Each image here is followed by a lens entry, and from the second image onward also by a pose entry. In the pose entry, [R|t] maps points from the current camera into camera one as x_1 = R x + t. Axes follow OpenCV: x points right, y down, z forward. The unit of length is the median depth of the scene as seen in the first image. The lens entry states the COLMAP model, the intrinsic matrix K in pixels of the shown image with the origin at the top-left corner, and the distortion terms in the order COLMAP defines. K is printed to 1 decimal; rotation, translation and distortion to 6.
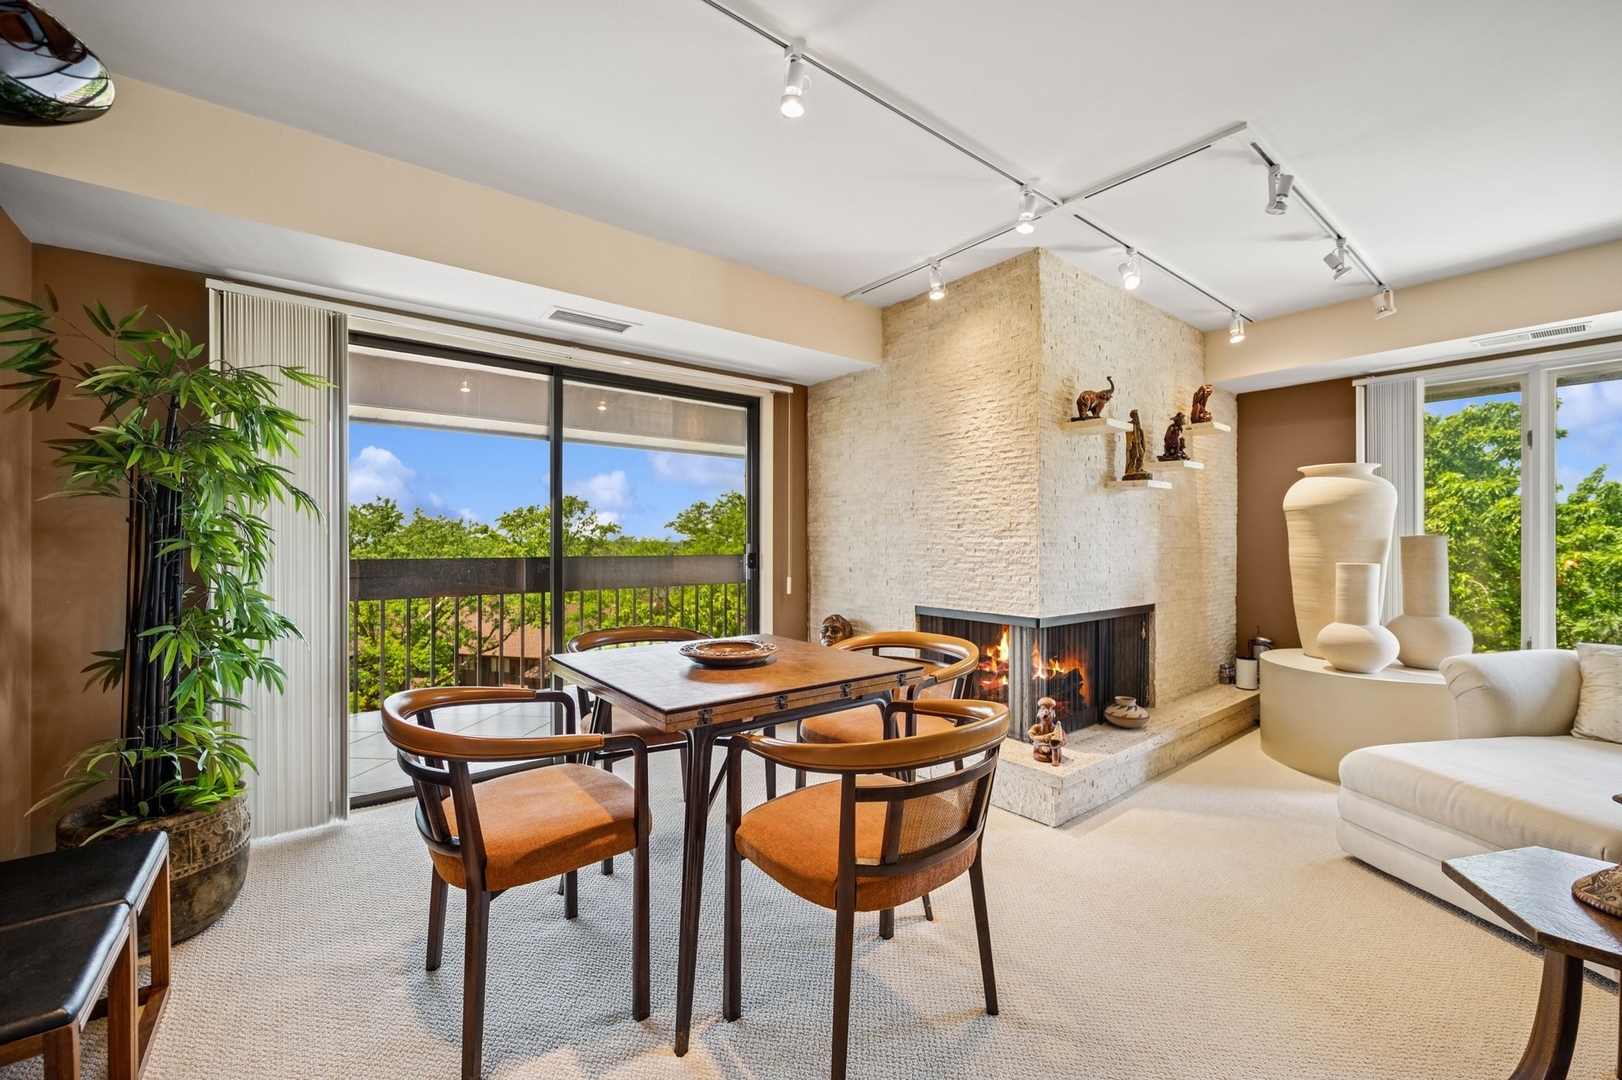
lens RADIAL K [[660.3, 0, 814.1], [0, 660.3, 538.8], [0, 0, 1]] dist [-0.002981, -0.000405]
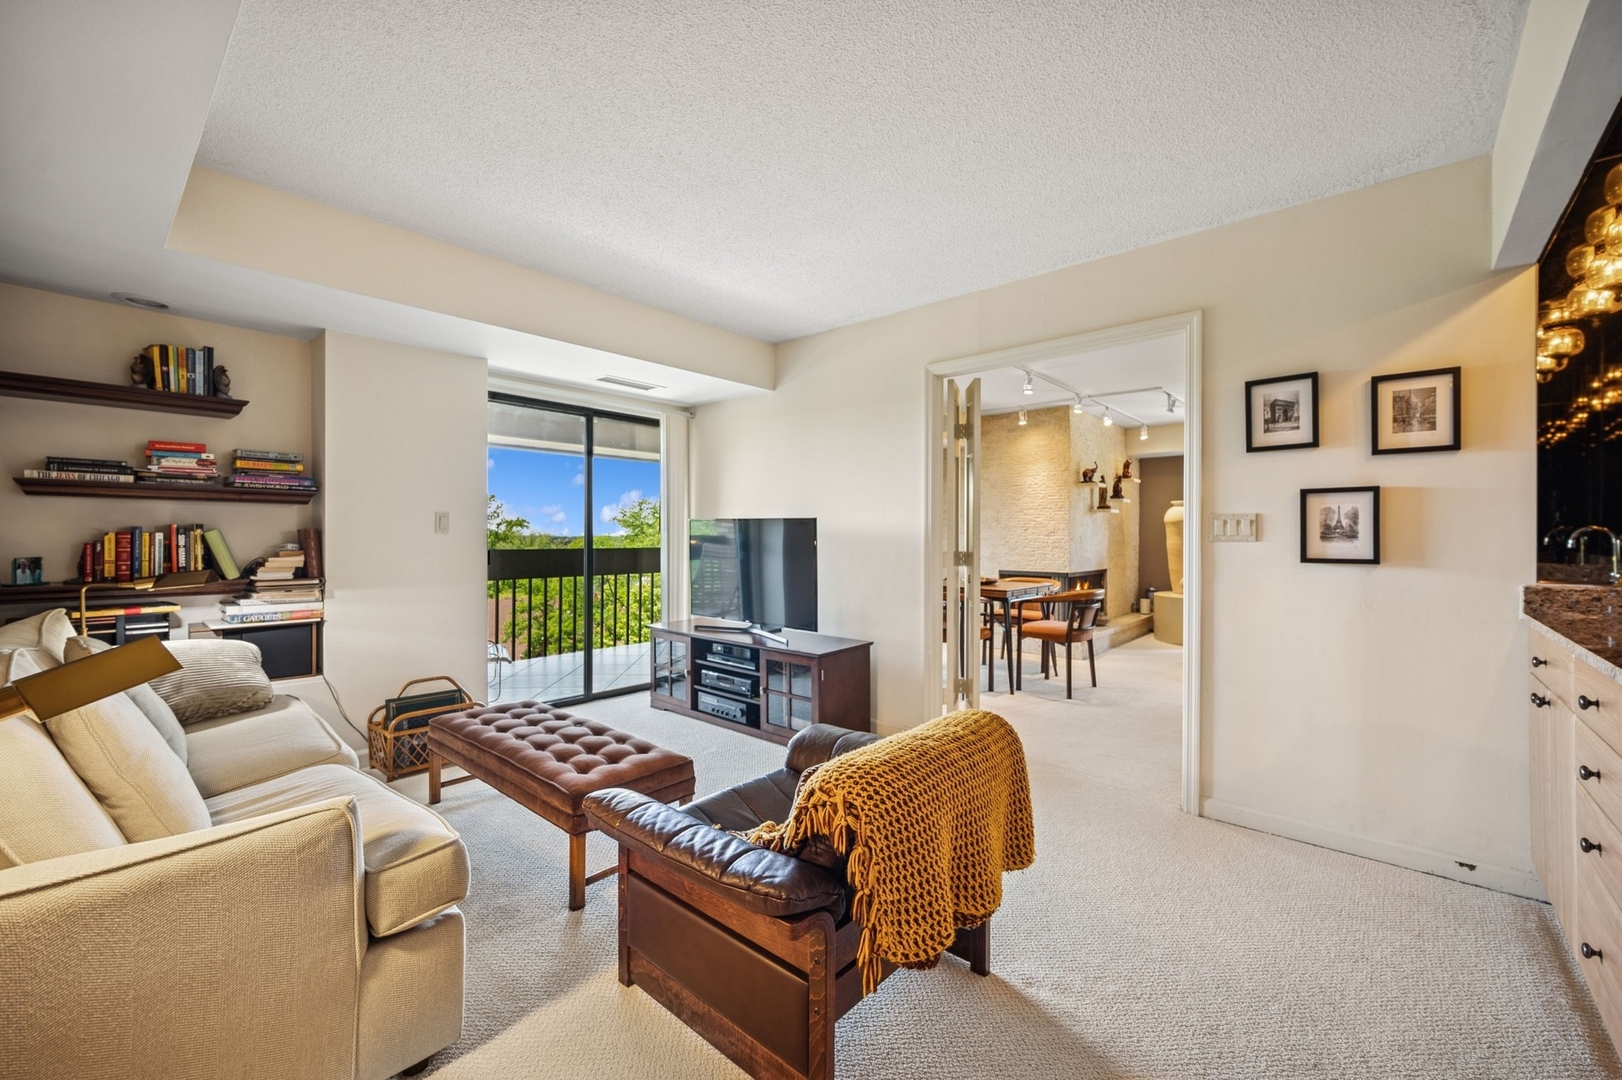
lens RADIAL K [[660.3, 0, 813.8], [0, 660.3, 536.1], [0, 0, 1]] dist [-0.002981, -0.000405]
pose [[0.986408, 0.003050, 0.164287, -0.695716], [-0.003584, 0.999989, 0.002955, -0.003898], [-0.164276, -0.003504, 0.986408, -0.837546]]
